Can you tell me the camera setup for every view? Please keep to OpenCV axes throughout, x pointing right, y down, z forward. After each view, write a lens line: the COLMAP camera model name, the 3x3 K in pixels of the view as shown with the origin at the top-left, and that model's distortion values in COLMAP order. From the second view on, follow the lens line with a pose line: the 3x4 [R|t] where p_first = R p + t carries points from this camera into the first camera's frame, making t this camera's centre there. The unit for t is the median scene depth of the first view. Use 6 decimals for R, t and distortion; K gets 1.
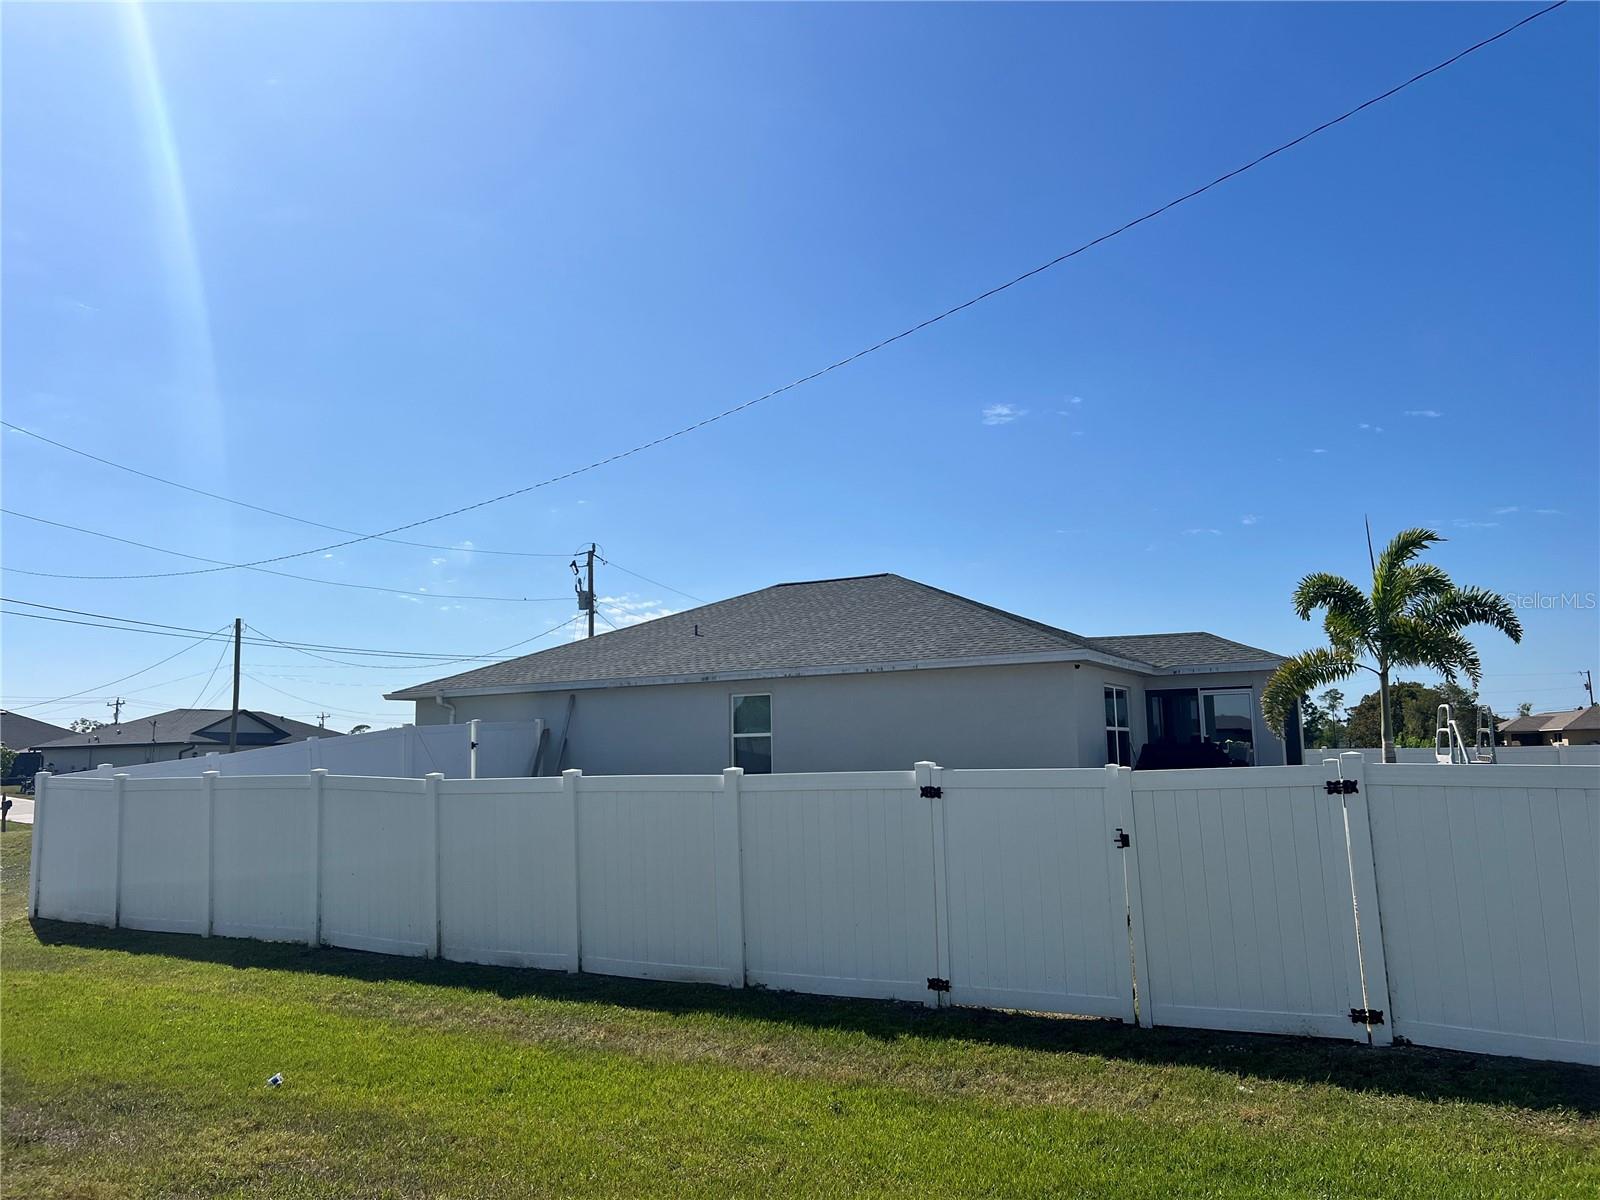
lens RADIAL K [[1226.5, 0, 801.9], [0, 1226.5, 587.7], [0, 0, 1]] dist [0.057250, -0.062854]
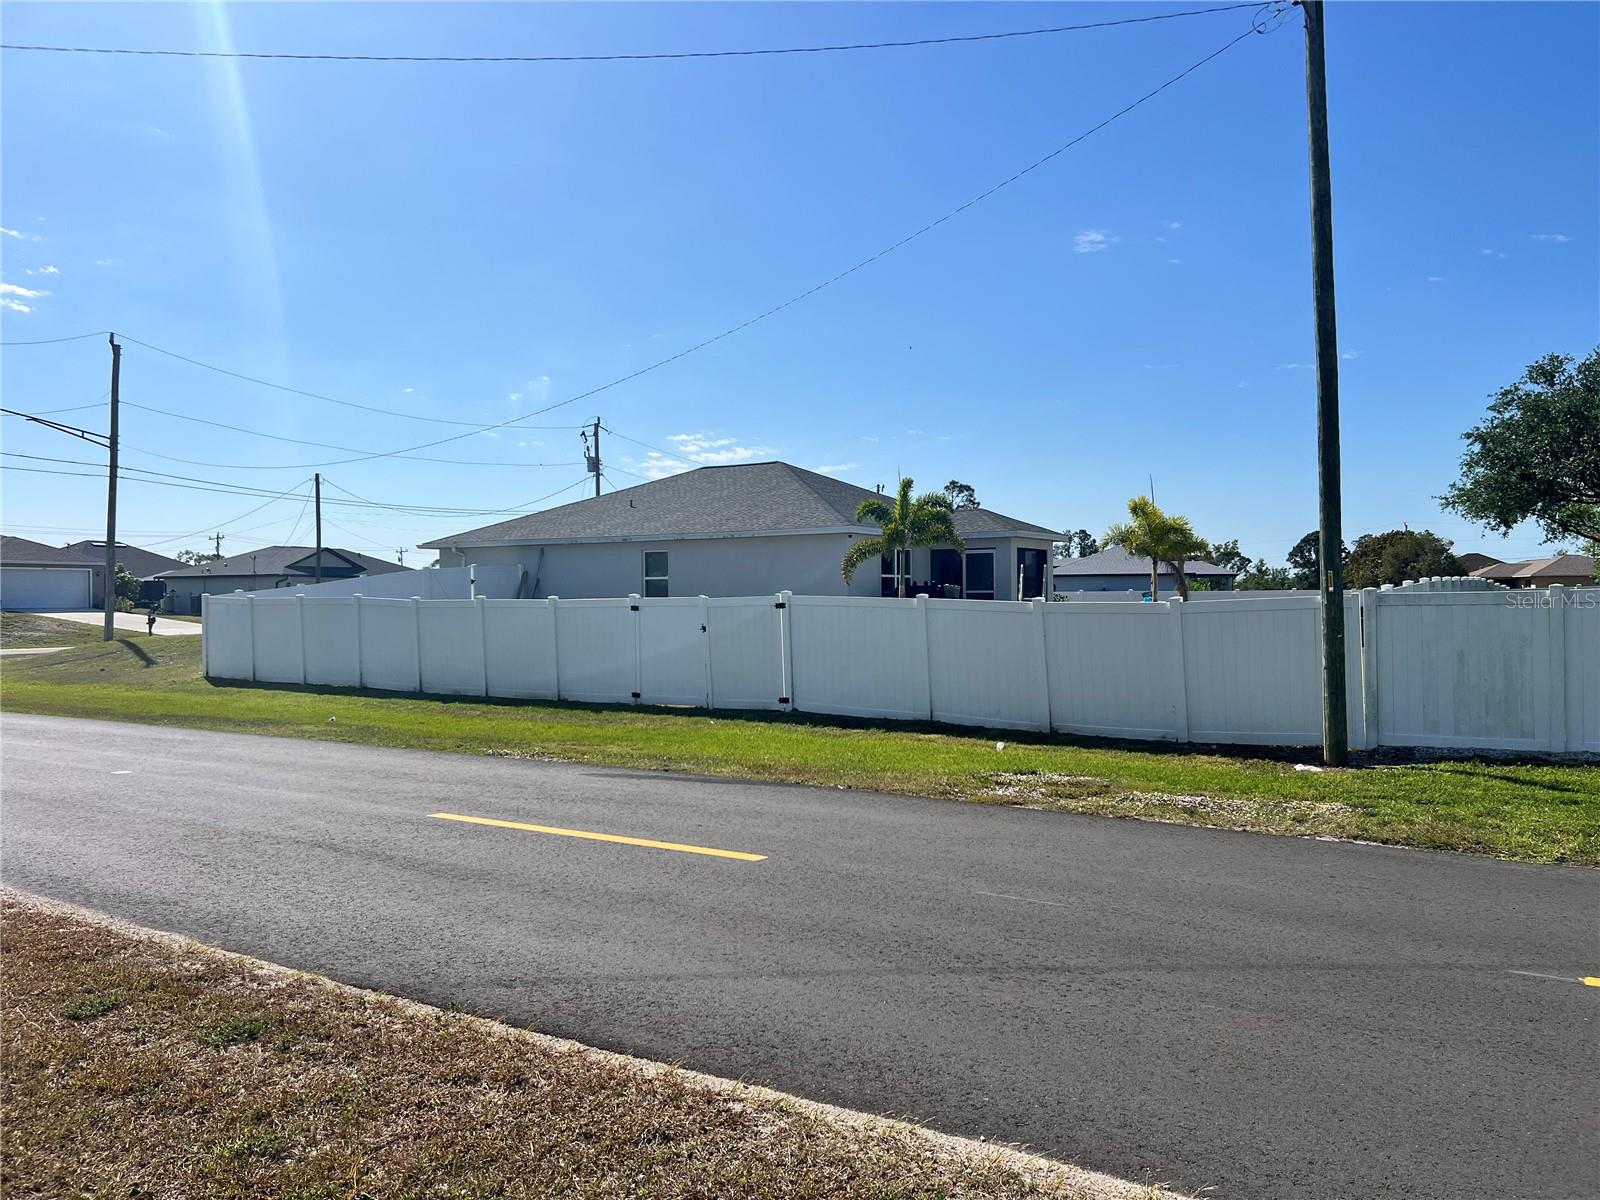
lens RADIAL K [[1226.5, 0, 821.3], [0, 1226.5, 602.9], [0, 0, 1]] dist [0.057250, -0.062854]
pose [[0.998949, 0.012605, -0.044065, 0.176875], [-0.006159, 0.989639, 0.143449, -0.050264], [0.045416, -0.143027, 0.988676, -0.366103]]
